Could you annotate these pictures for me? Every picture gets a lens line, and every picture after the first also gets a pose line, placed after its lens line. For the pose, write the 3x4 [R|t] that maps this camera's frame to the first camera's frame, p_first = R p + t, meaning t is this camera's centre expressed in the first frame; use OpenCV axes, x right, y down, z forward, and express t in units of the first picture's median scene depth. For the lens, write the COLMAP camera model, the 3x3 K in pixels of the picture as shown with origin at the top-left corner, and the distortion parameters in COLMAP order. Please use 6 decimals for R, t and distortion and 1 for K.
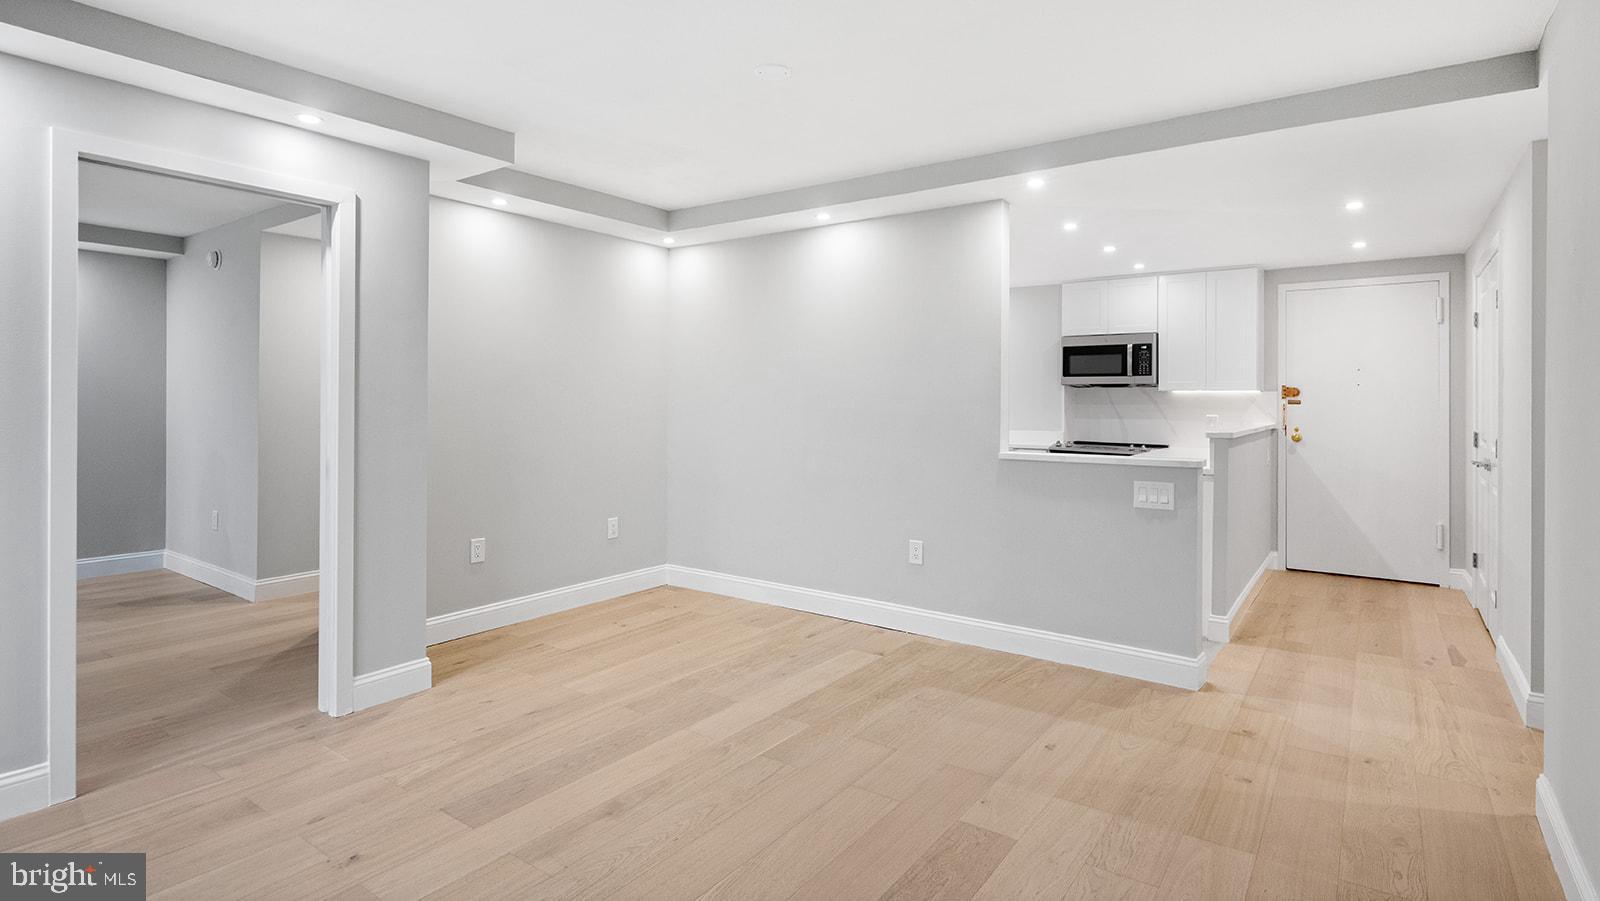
lens RADIAL K [[800.5, 0, 806.3], [0, 800.5, 401.6], [0, 0, 1]] dist [-0.000737, -0.001214]
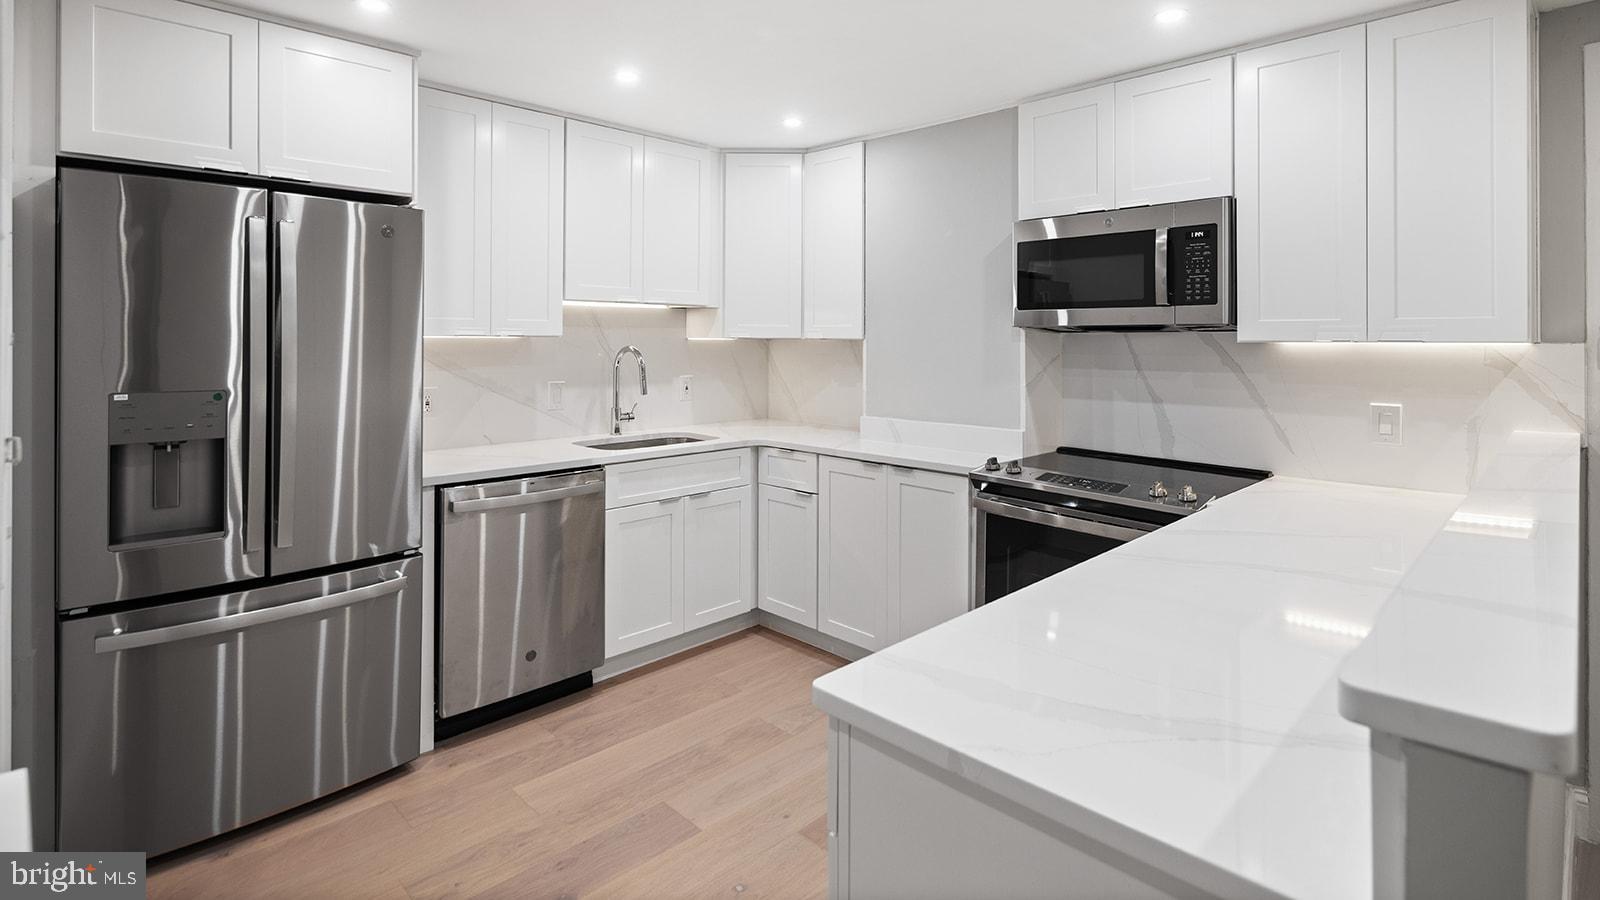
lens RADIAL K [[780.1, 0, 808.9], [0, 780.1, 337.7], [0, 0, 1]] dist [-0.003072, -0.000720]
pose [[0.986429, -0.005401, -0.164101, 0.377895], [0.005207, 0.999985, -0.001609, -0.020524], [0.164107, 0.000733, 0.986442, 0.748476]]
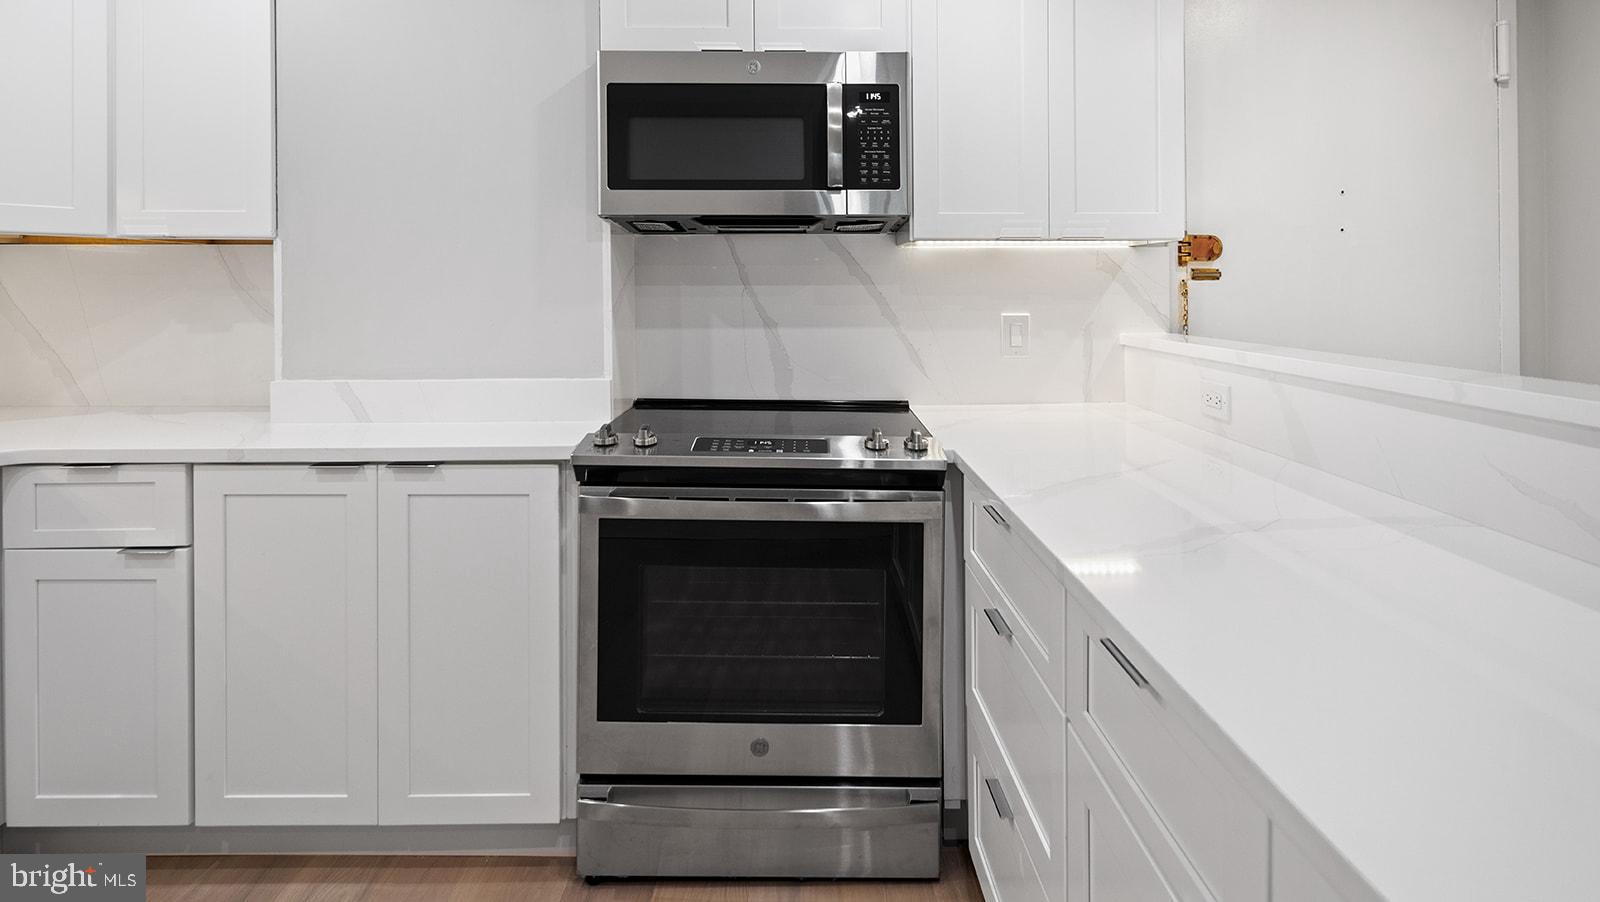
lens RADIAL K [[837.0, 0, 822.0], [0, 837.0, 291.7], [0, 0, 1]] dist [0.000229, -0.000768]
pose [[0.799961, -0.010510, 0.599960, 0.275663], [0.006345, 0.999939, 0.009056, 0.005059], [-0.600019, -0.003438, 0.799979, 0.975494]]
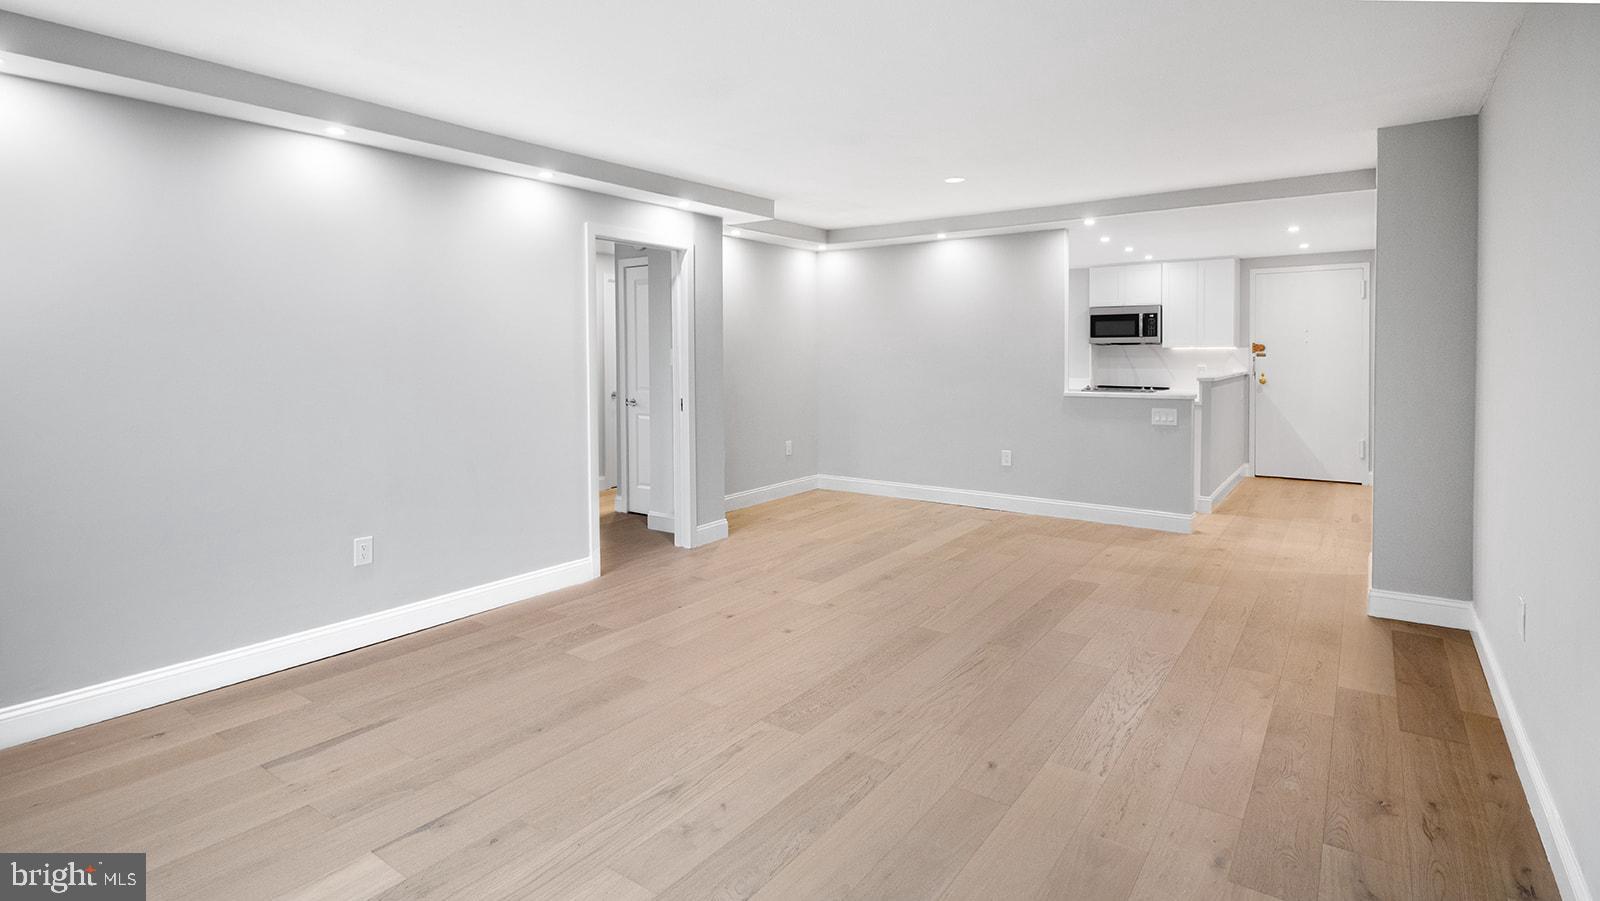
lens RADIAL K [[786.9, 0, 801.9], [0, 786.9, 373.3], [0, 0, 1]] dist [0.000362, -0.000070]
pose [[0.999930, -0.011360, -0.003323, -0.218758], [0.011446, 0.999562, 0.027282, -0.017125], [0.003012, -0.027318, 0.999622, -0.442333]]
